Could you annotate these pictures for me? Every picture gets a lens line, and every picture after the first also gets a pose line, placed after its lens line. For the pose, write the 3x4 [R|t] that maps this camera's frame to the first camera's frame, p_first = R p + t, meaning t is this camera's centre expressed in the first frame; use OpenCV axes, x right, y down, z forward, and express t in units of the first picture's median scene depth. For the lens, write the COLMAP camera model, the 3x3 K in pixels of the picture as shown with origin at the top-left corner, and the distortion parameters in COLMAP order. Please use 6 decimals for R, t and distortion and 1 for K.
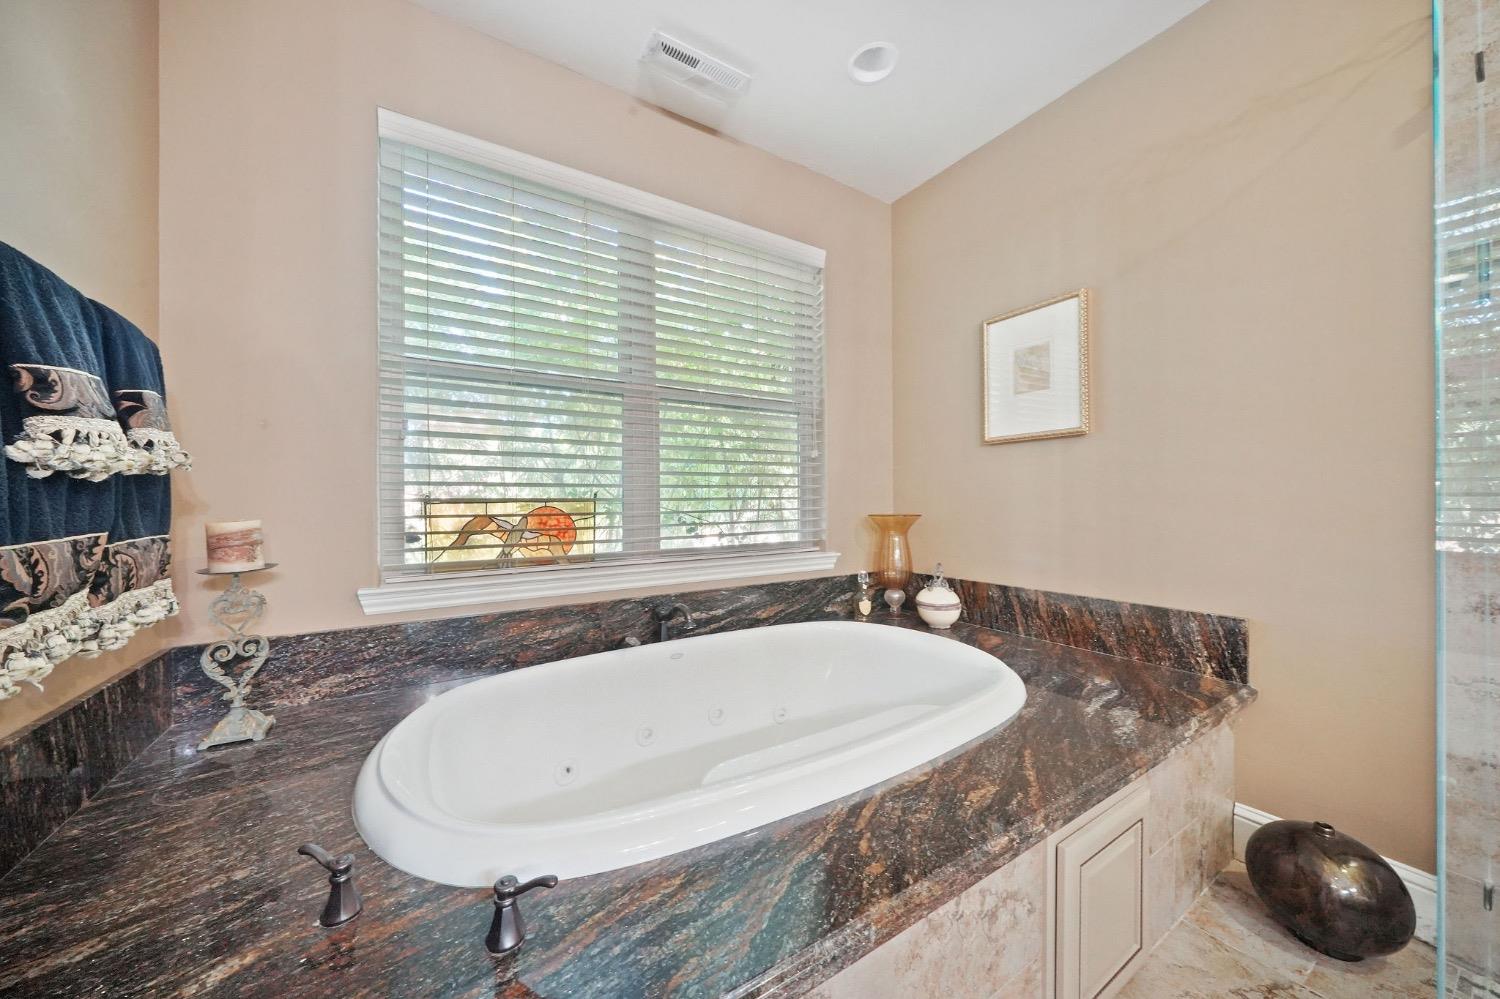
lens RADIAL K [[515.8, 0, 744.6], [0, 515.8, 501.9], [0, 0, 1]] dist [-0.004208, -0.000157]
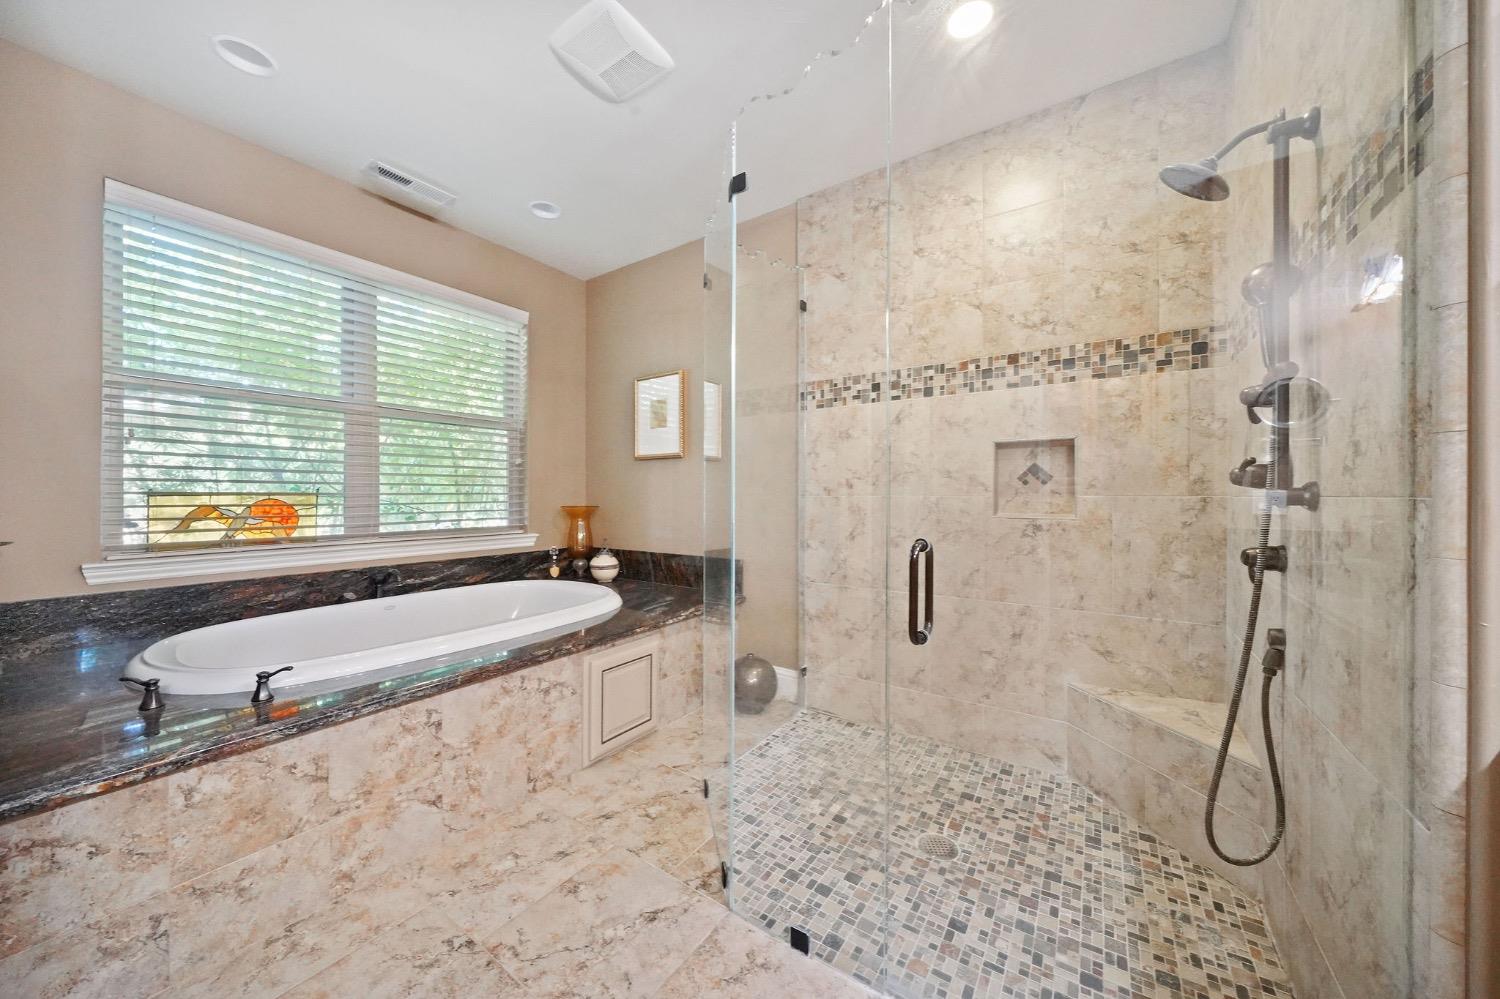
lens RADIAL K [[515.8, 0, 741.0], [0, 515.8, 497.0], [0, 0, 1]] dist [-0.004208, -0.000157]
pose [[0.919284, 0.006332, 0.393545, 0.175520], [-0.006182, 0.999980, -0.001648, -0.000402], [-0.393547, -0.000918, 0.919304, -0.590300]]
